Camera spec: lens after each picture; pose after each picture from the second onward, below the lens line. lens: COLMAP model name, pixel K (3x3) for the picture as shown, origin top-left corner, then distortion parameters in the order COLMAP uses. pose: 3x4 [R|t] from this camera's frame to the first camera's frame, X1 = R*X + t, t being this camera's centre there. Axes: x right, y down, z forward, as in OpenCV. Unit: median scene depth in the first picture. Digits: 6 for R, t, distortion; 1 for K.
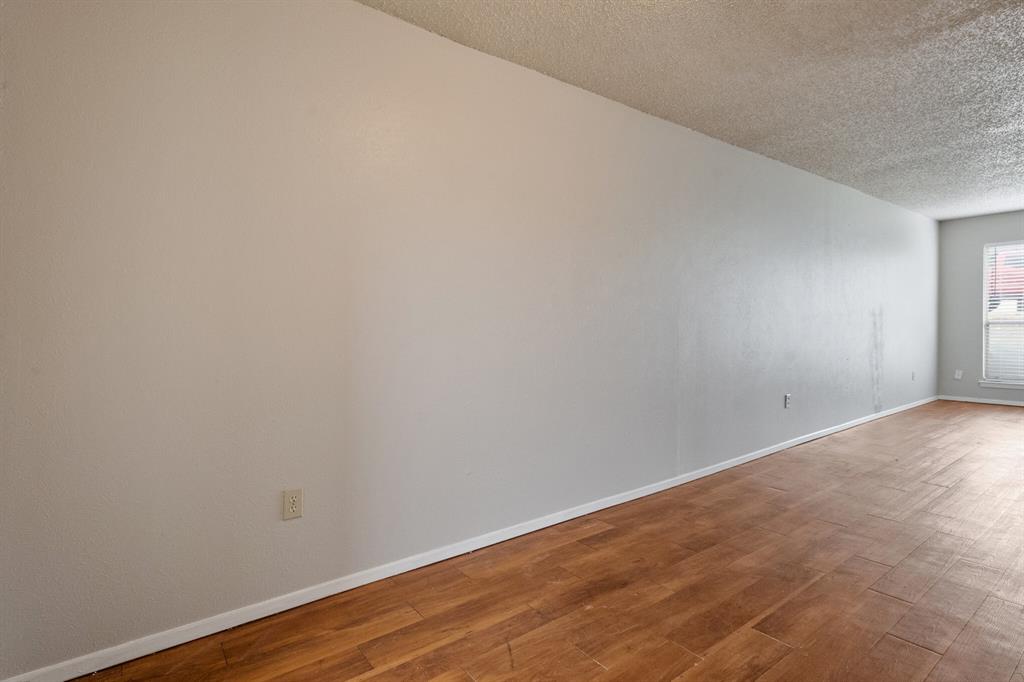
lens RADIAL K [[516.8, 0, 511.8], [0, 516.8, 334.8], [0, 0, 1]] dist [-0.004105, -0.000027]
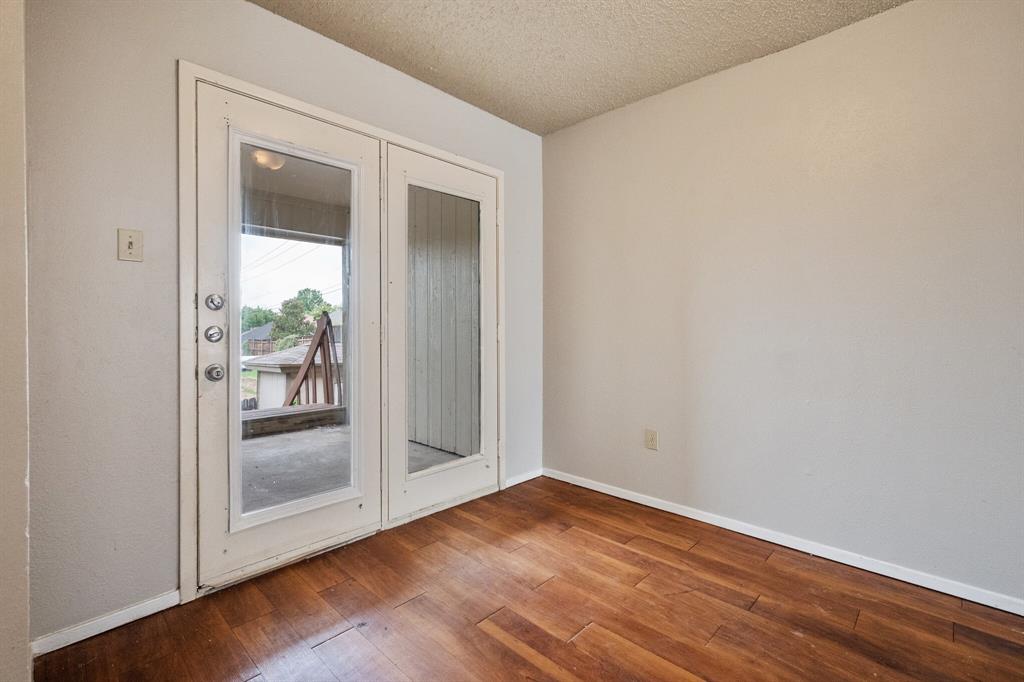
lens RADIAL K [[459.3, 0, 507.8], [0, 459.3, 323.2], [0, 0, 1]] dist [0.000999, -0.000245]
pose [[0.168894, 0.015652, -0.985510, 0.869583], [-0.019057, 0.999739, 0.012612, -0.033565], [0.985450, 0.016651, 0.169148, 0.333552]]
